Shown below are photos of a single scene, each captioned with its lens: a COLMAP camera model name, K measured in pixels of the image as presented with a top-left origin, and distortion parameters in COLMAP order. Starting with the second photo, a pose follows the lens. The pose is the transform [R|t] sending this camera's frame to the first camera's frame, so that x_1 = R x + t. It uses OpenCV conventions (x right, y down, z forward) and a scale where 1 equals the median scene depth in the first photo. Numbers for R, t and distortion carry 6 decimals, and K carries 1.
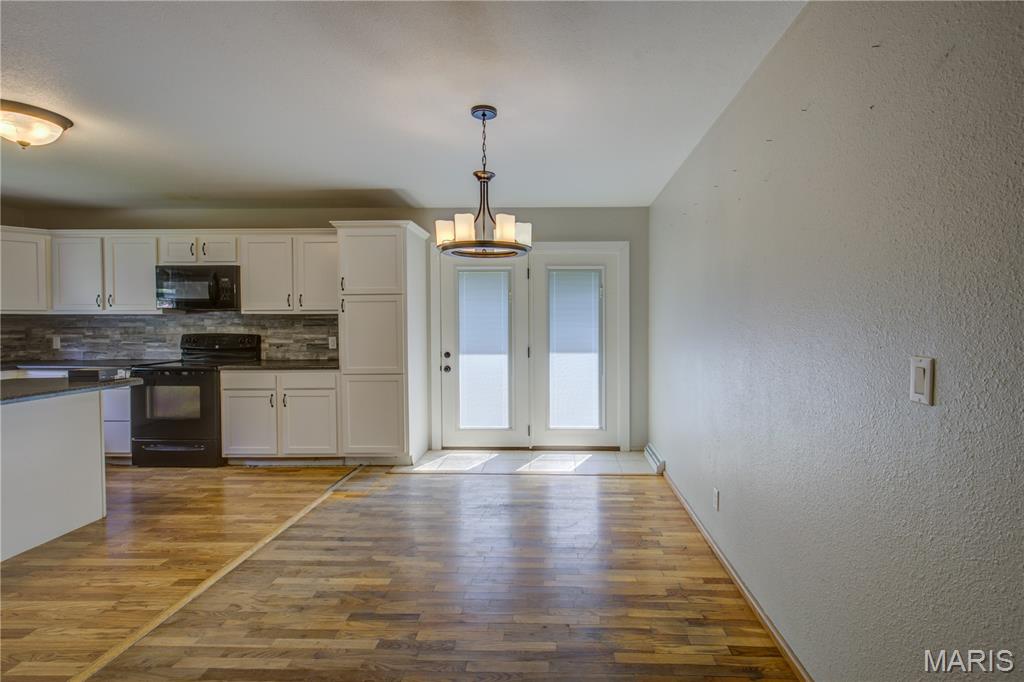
lens RADIAL K [[480.4, 0, 557.2], [0, 480.4, 327.7], [0, 0, 1]] dist [-0.004421, 0.000592]
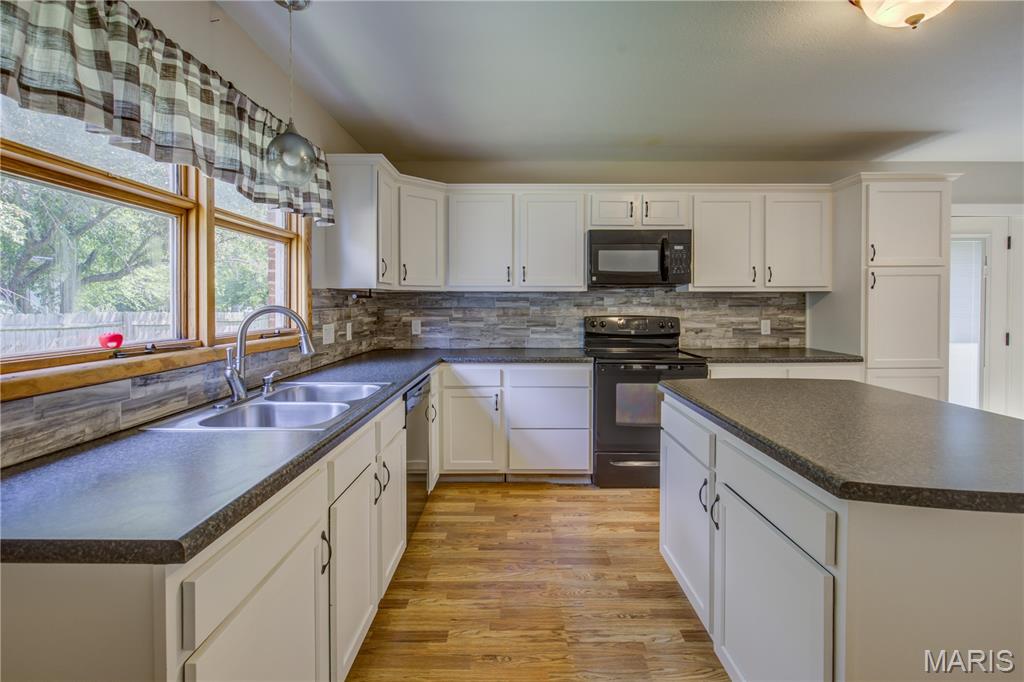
lens RADIAL K [[480.4, 0, 504.4], [0, 480.4, 308.1], [0, 0, 1]] dist [-0.004421, 0.000592]
pose [[0.999944, 0.001048, 0.010523, -0.913865], [-0.000989, 0.999984, -0.005609, 0.004001], [-0.010529, 0.005598, 0.999929, 0.194613]]
